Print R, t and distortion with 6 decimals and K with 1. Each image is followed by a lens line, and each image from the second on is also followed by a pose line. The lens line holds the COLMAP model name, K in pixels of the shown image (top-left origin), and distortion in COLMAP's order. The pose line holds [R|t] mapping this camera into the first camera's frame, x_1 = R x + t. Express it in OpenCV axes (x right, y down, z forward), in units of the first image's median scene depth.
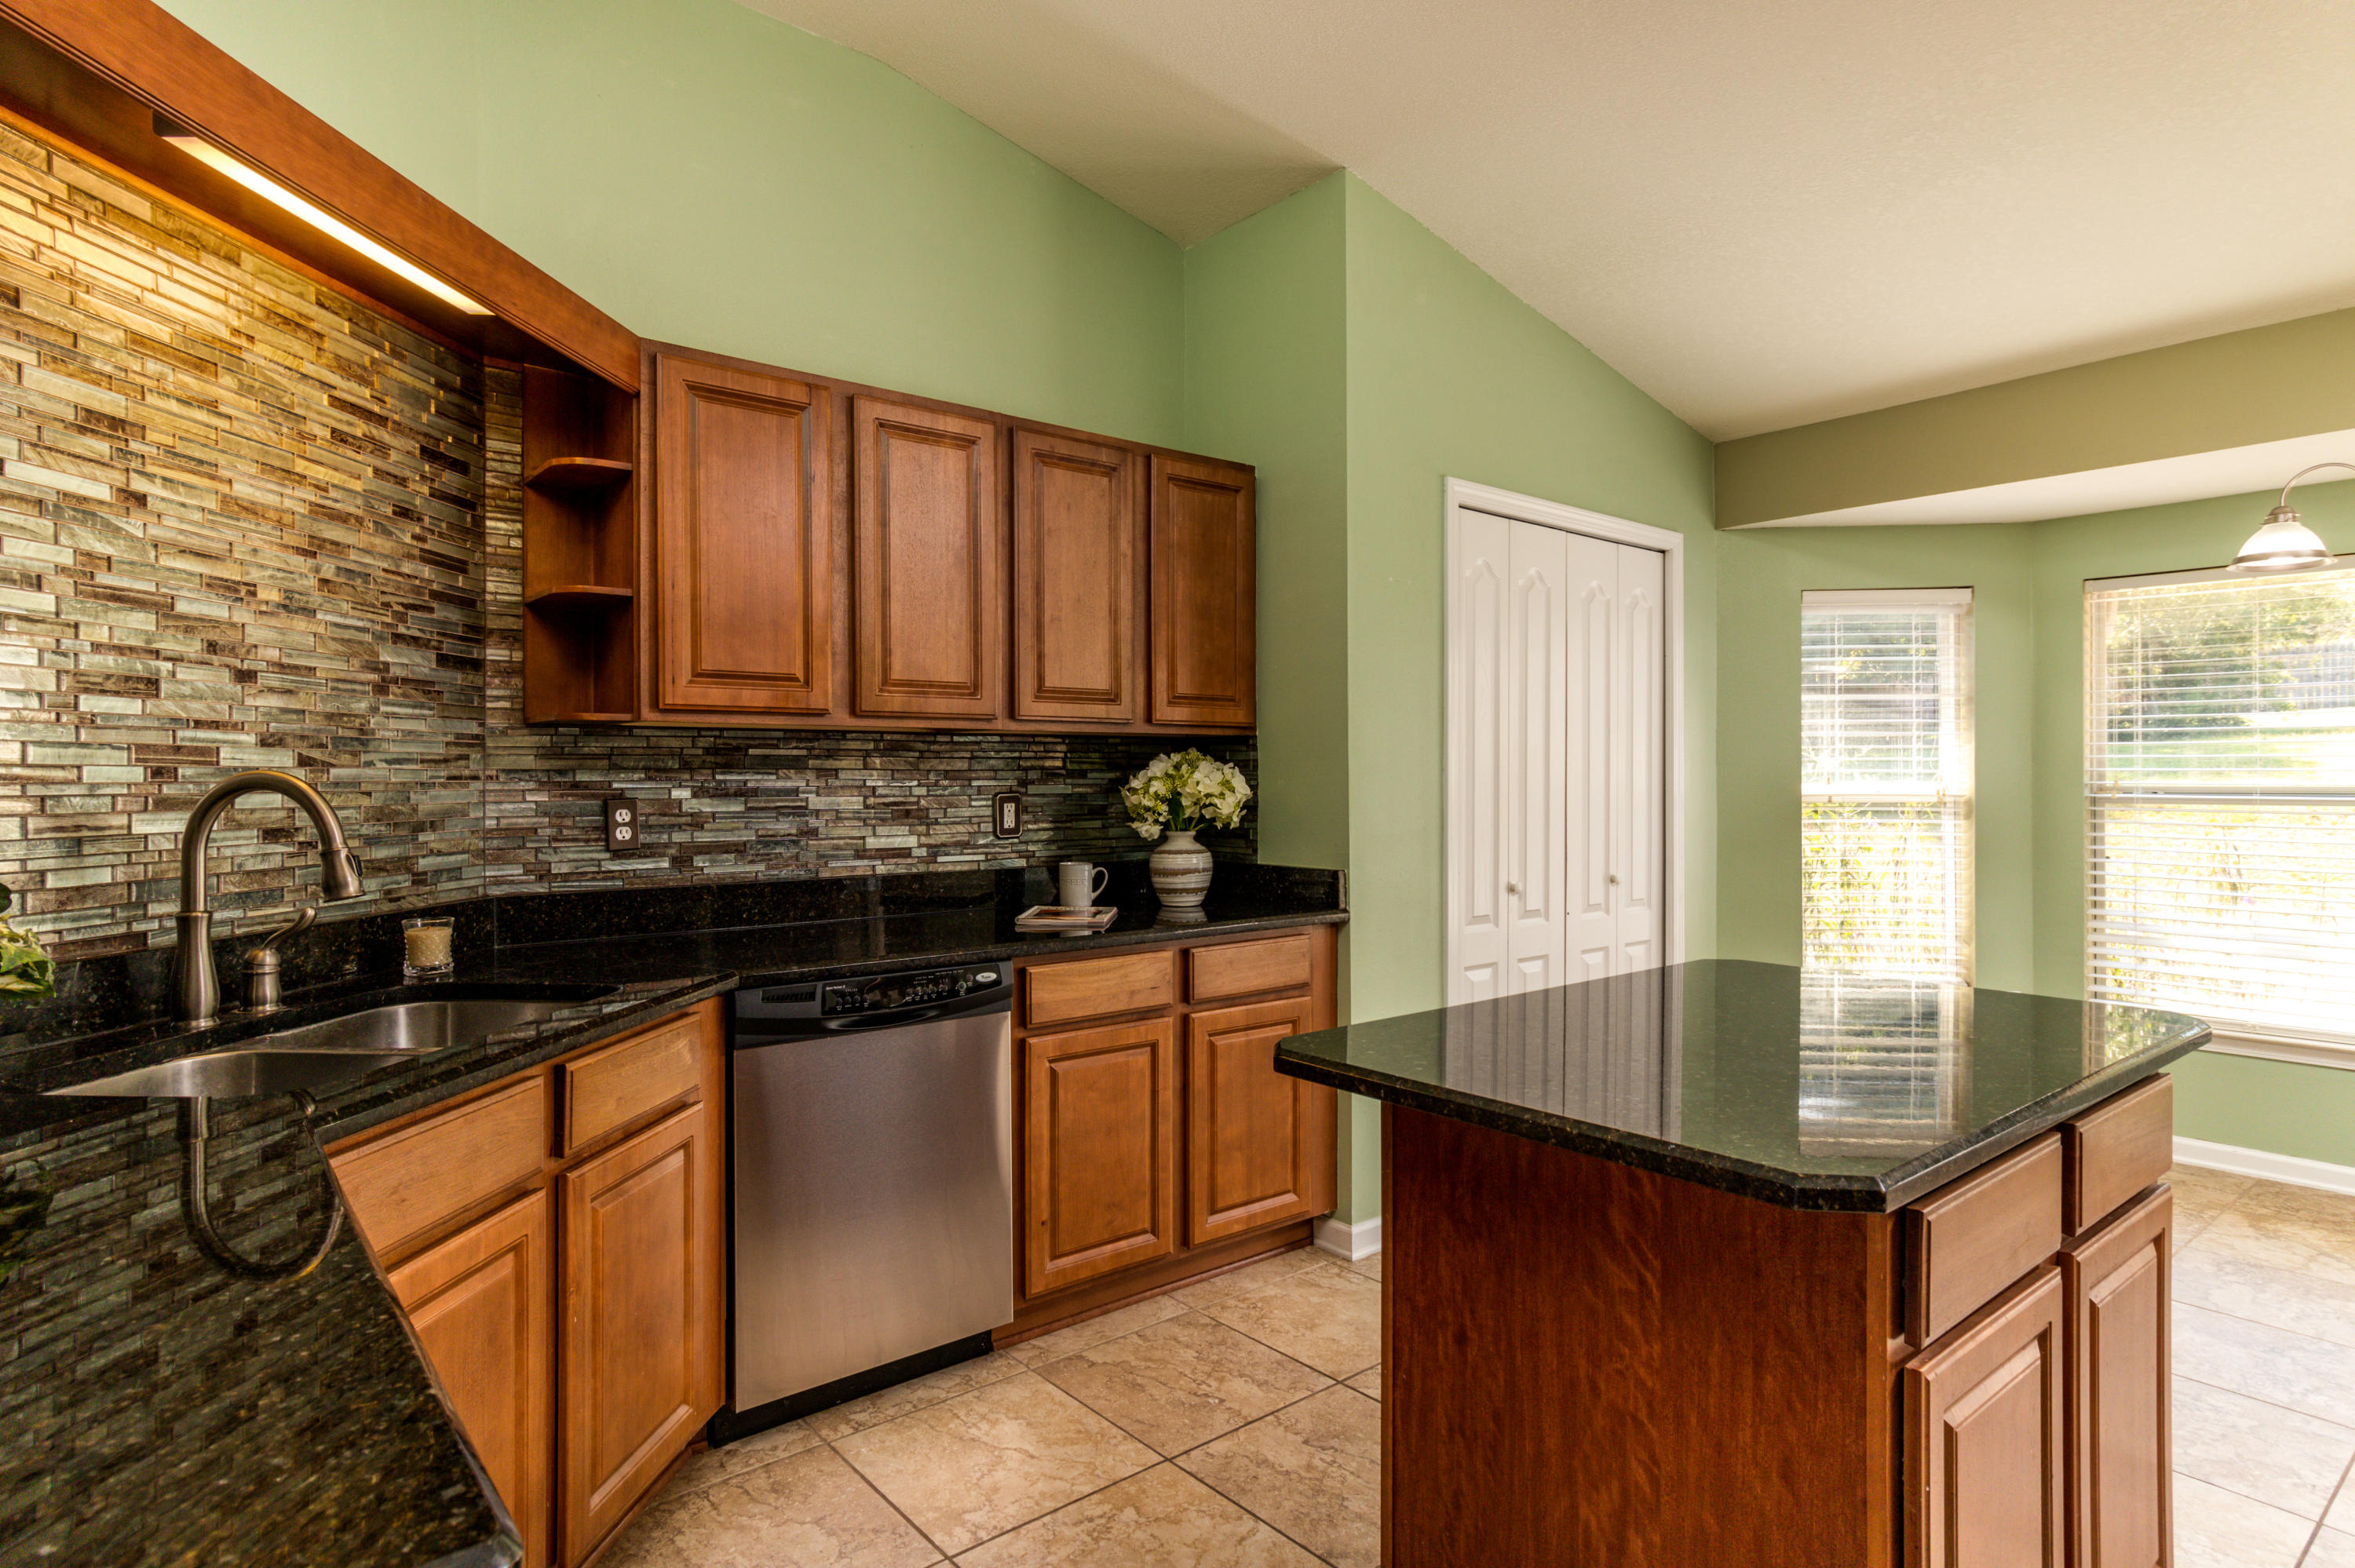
lens RADIAL K [[1267.9, 0, 1178.8], [0, 1267.9, 763.6], [0, 0, 1]] dist [-0.006932, 0.018132]
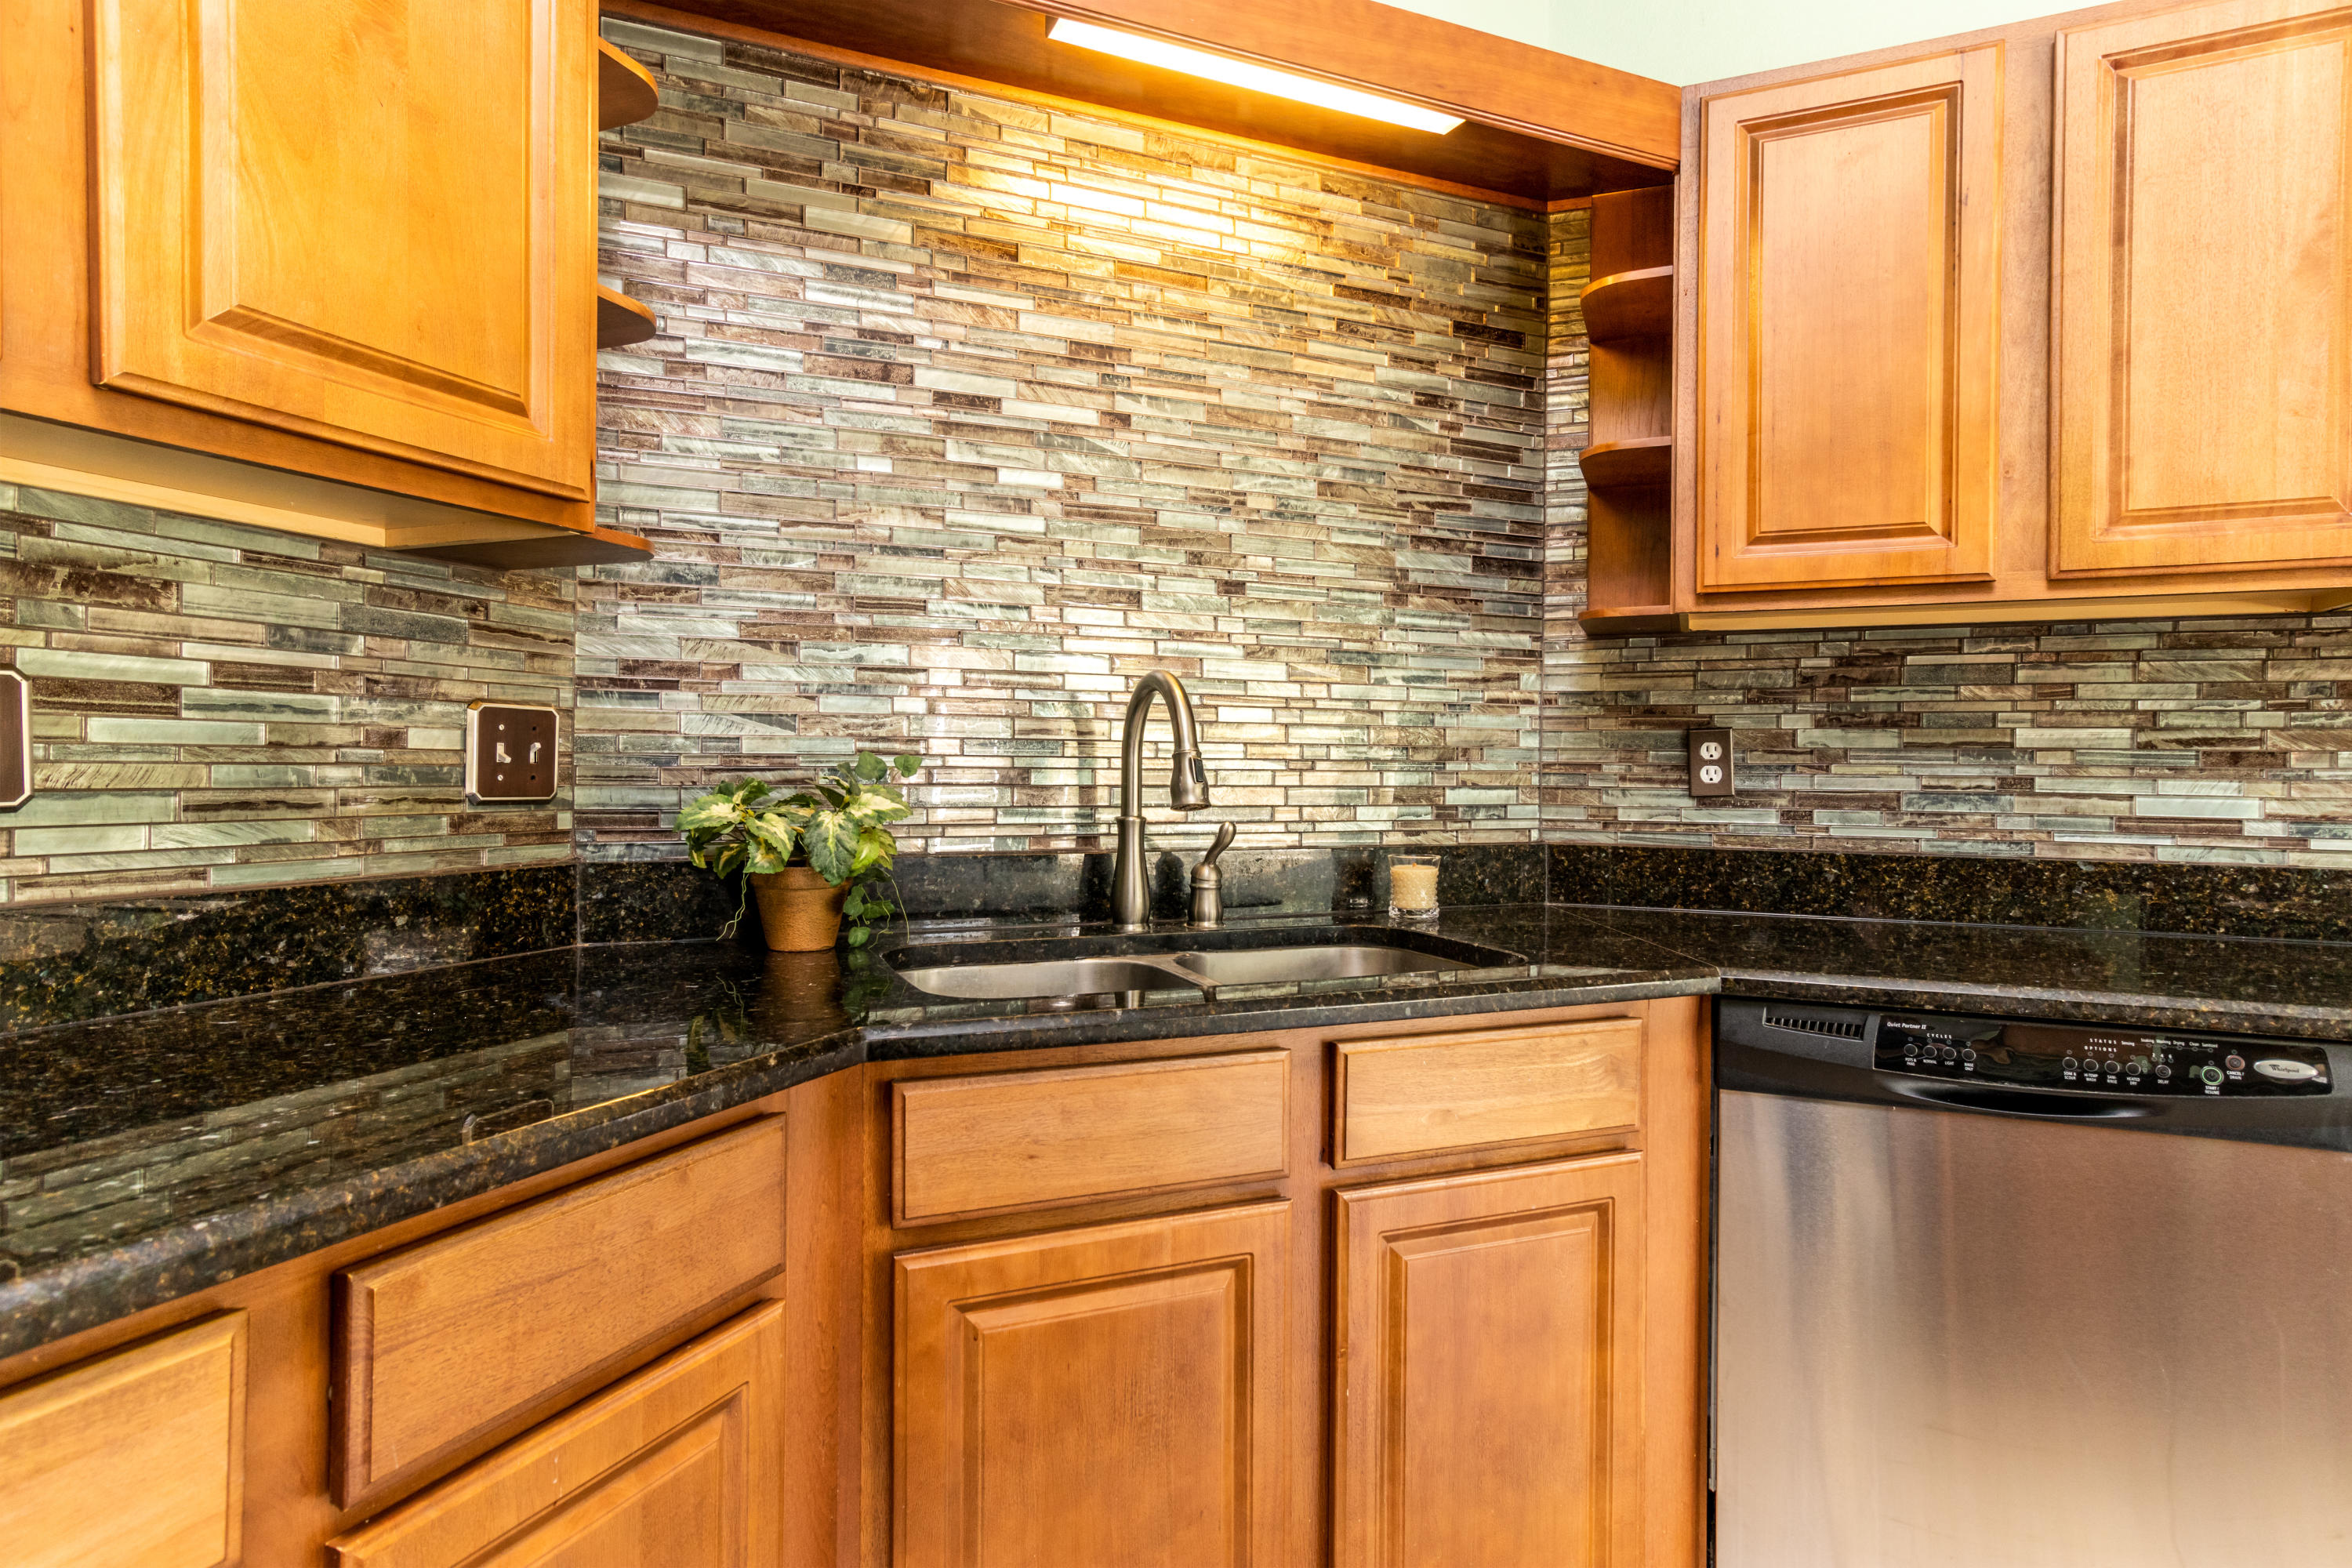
lens RADIAL K [[1266.5, 0, 1177.3], [0, 1266.5, 763.6], [0, 0, 1]] dist [-0.006932, 0.018132]
pose [[0.460955, 0.004004, -0.887415, 0.098372], [-0.001121, 0.999992, 0.003930, 0.055036], [0.887423, -0.000816, 0.460955, 0.443528]]
